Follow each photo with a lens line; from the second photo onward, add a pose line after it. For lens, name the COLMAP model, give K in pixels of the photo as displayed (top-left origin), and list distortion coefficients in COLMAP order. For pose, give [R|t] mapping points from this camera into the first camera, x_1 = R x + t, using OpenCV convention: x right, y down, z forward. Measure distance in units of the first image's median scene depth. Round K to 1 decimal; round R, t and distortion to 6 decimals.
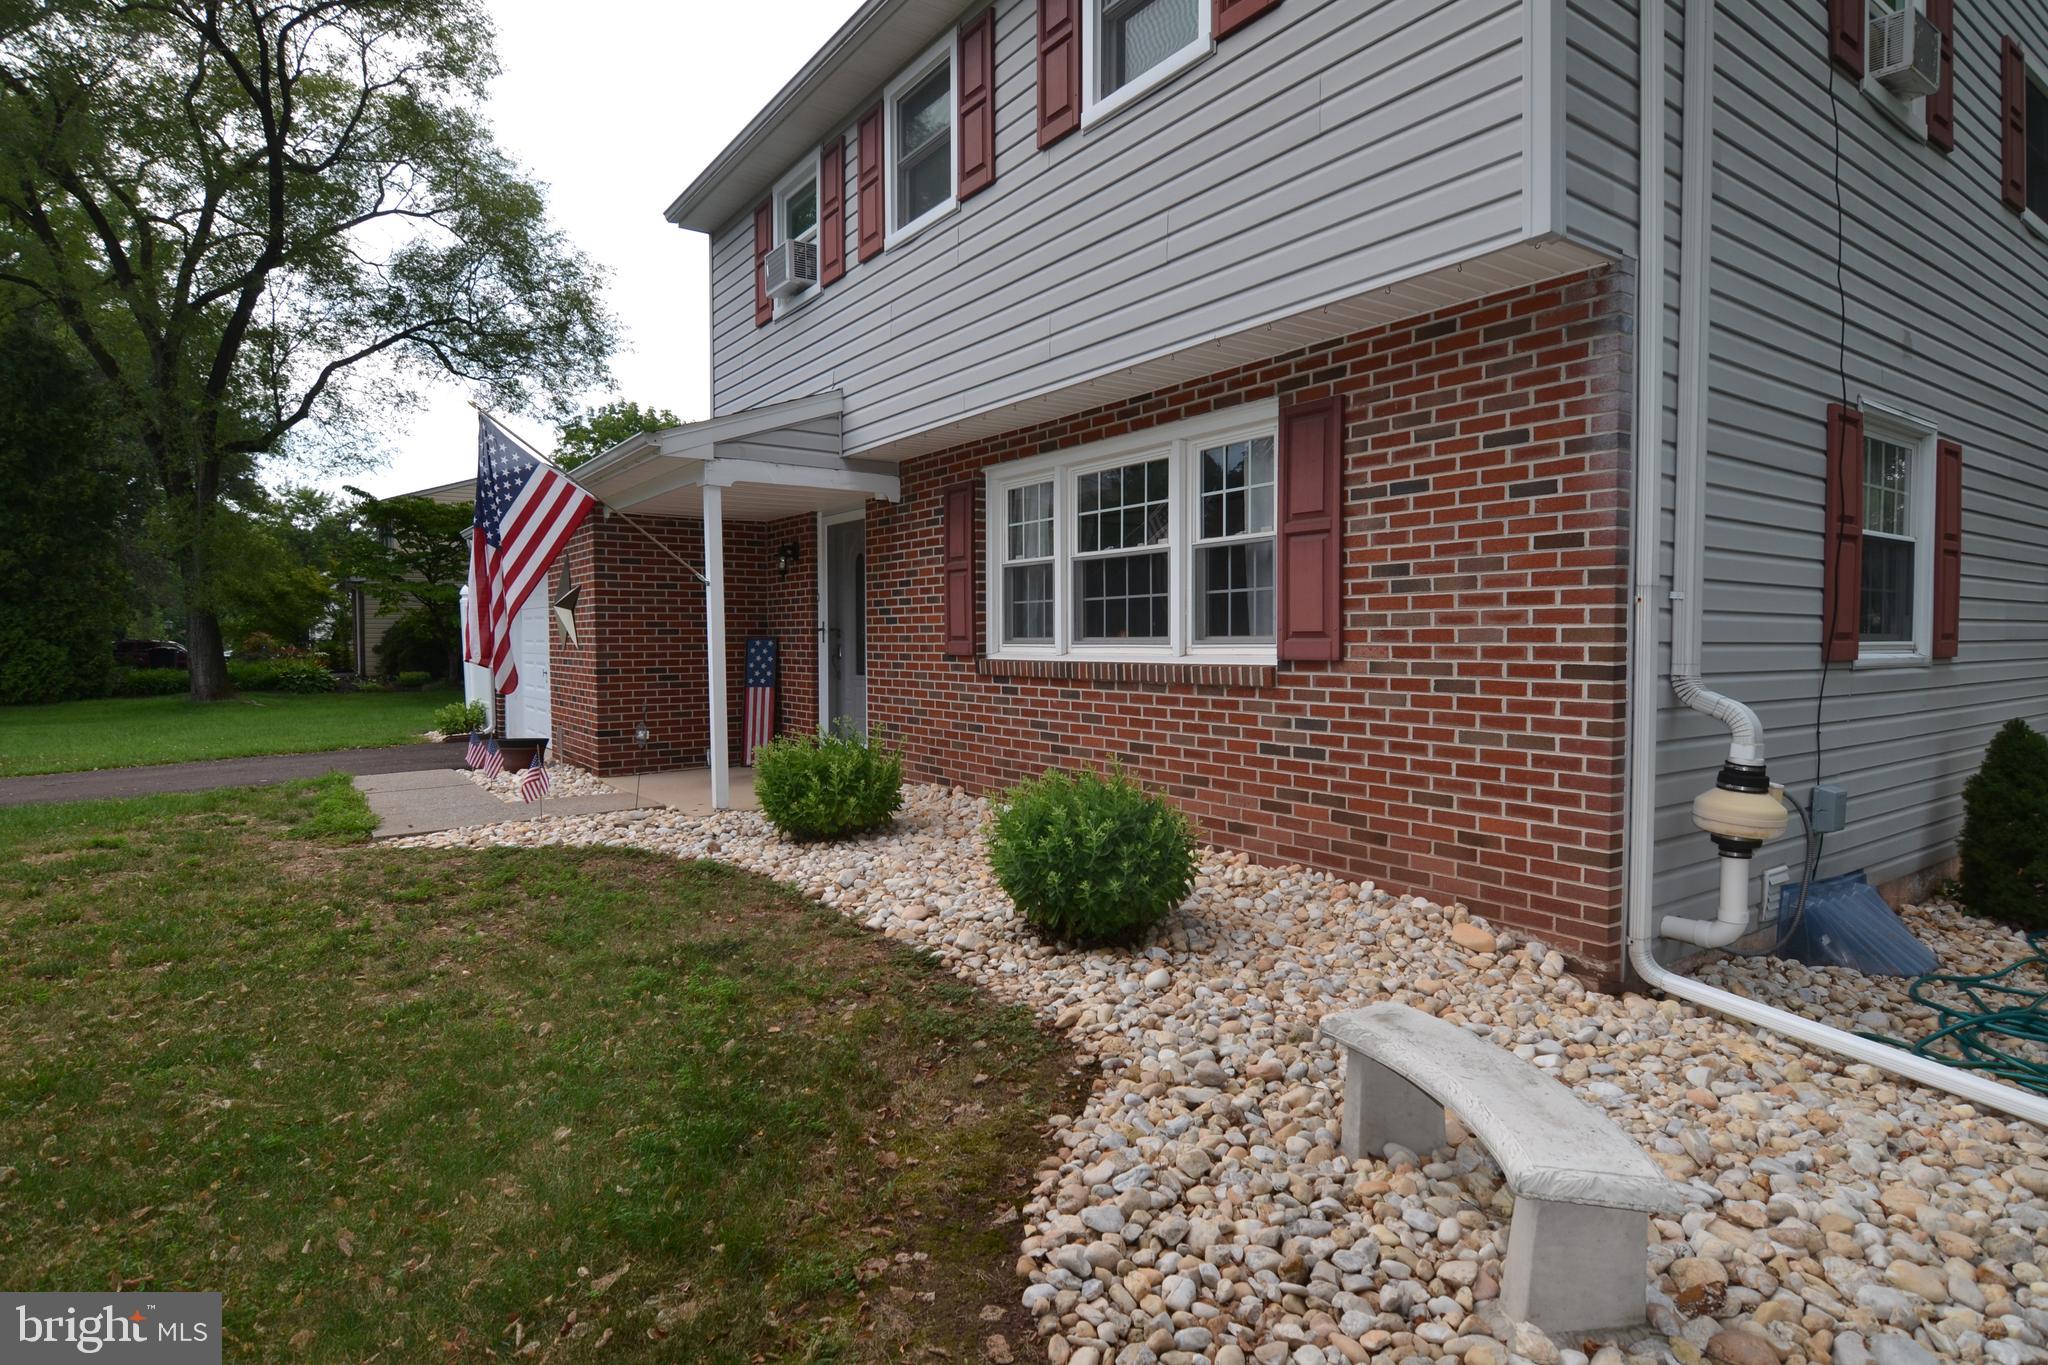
lens RADIAL K [[1080.5, 0, 1015.4], [0, 1080.5, 678.8], [0, 0, 1]] dist [0.000869, 0.000100]
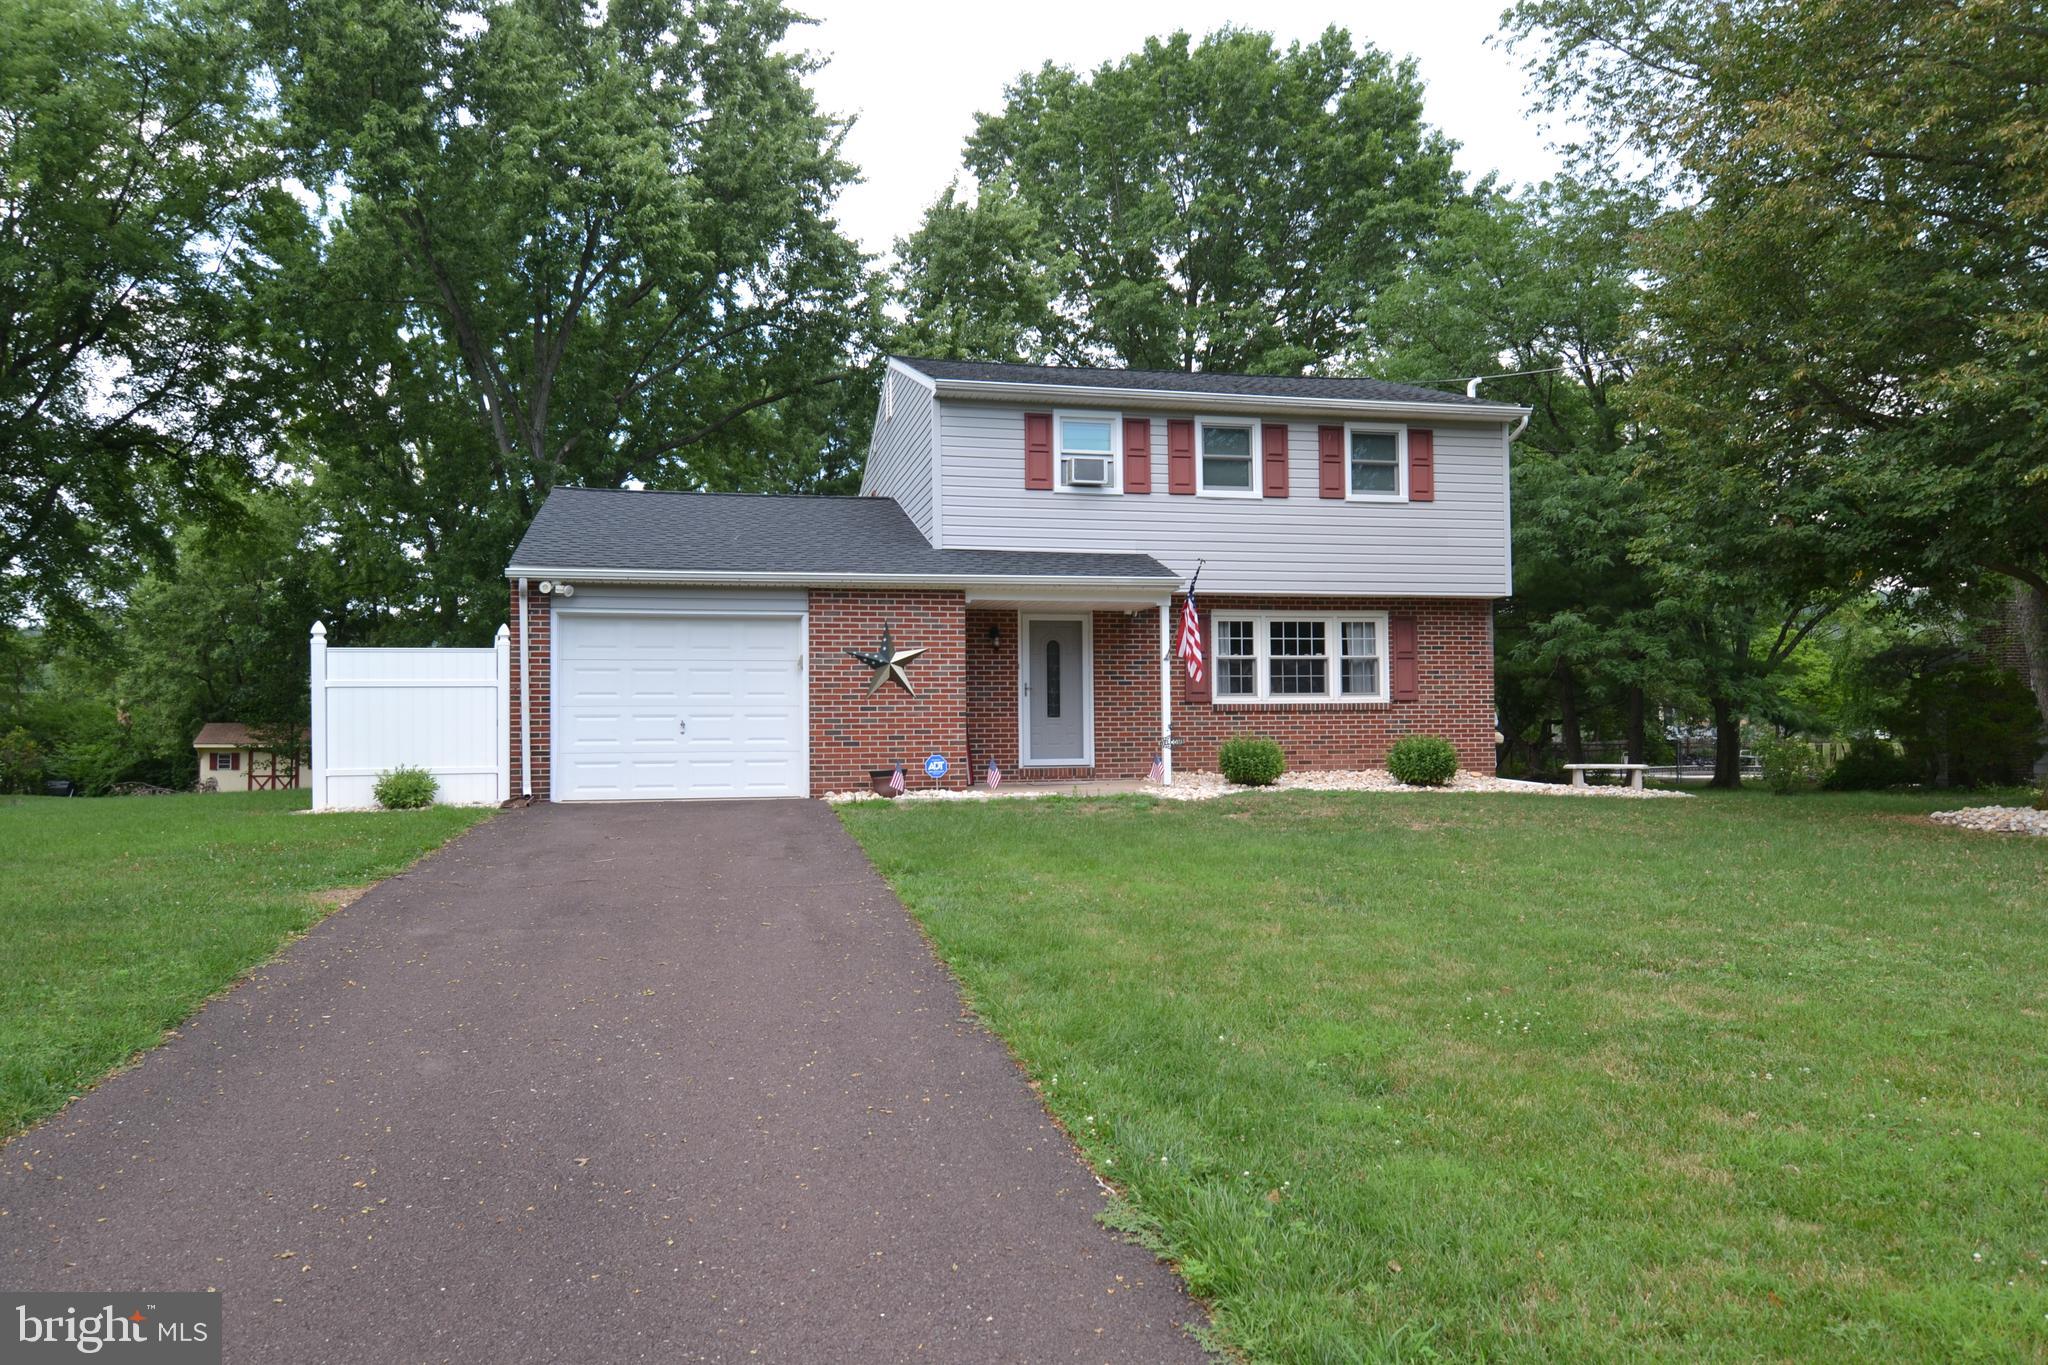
lens RADIAL K [[1387.8, 0, 1028.4], [0, 1387.8, 688.7], [0, 0, 1]] dist [0.002092, 0.000479]
pose [[0.390898, 0.034203, 0.919798, -2.972407], [0.042214, 0.997592, -0.055037, 0.095851], [-0.919466, 0.060342, 0.388512, 0.369574]]
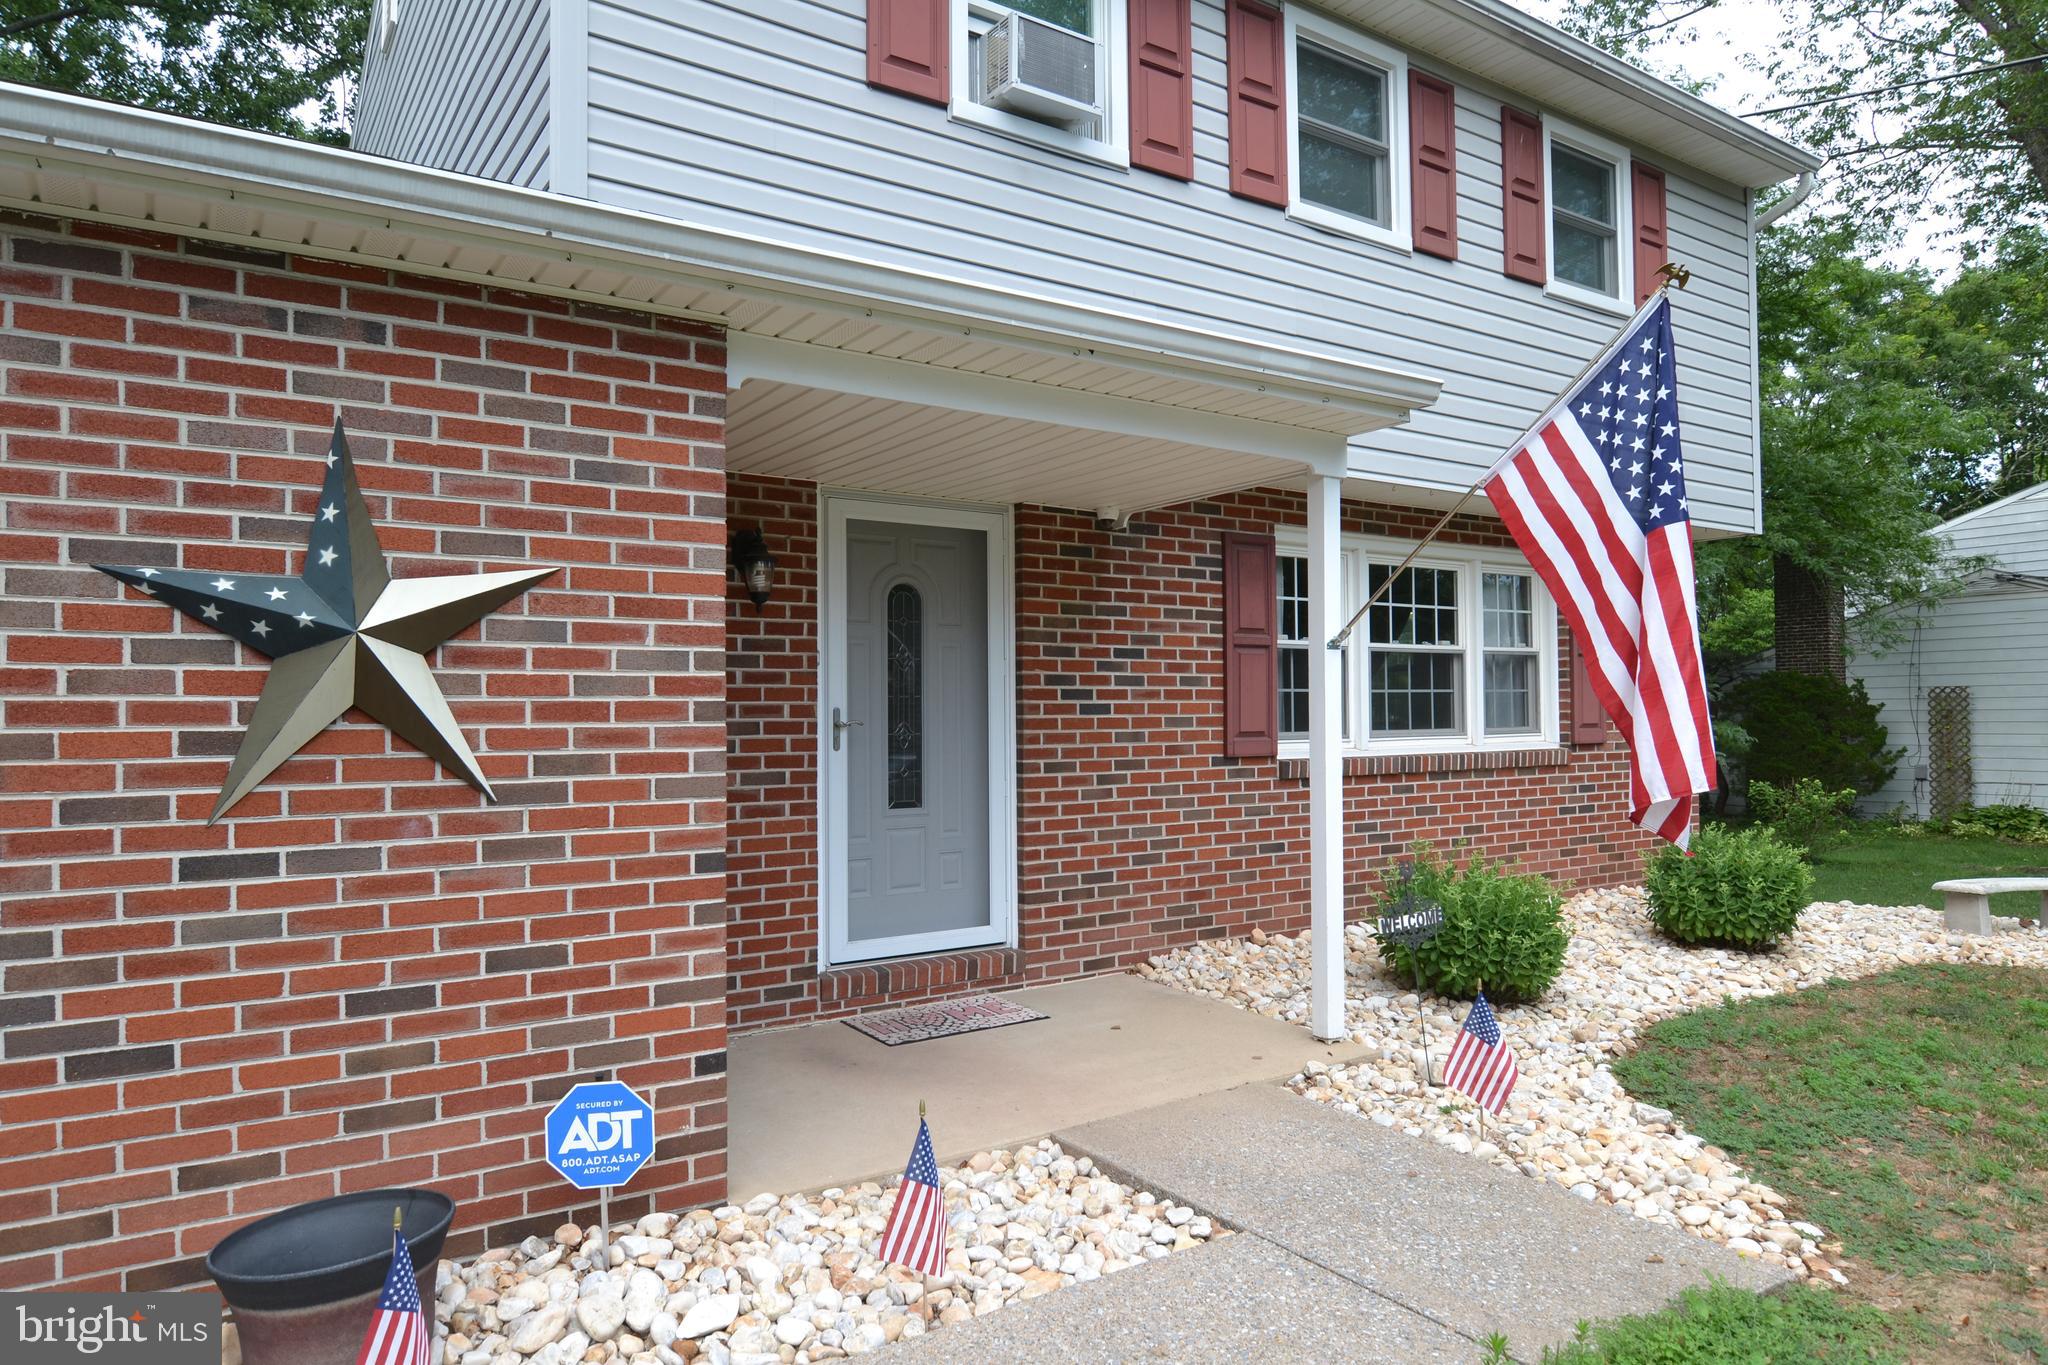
lens RADIAL K [[1258.0, 0, 1027.2], [0, 1258.0, 678.0], [0, 0, 1]] dist [0.003133, 0.000484]
pose [[0.032124, 0.040495, 0.998663, -1.138422], [0.049791, 0.997873, -0.042065, -0.056664], [-0.998243, 0.051076, 0.030040, 1.355840]]
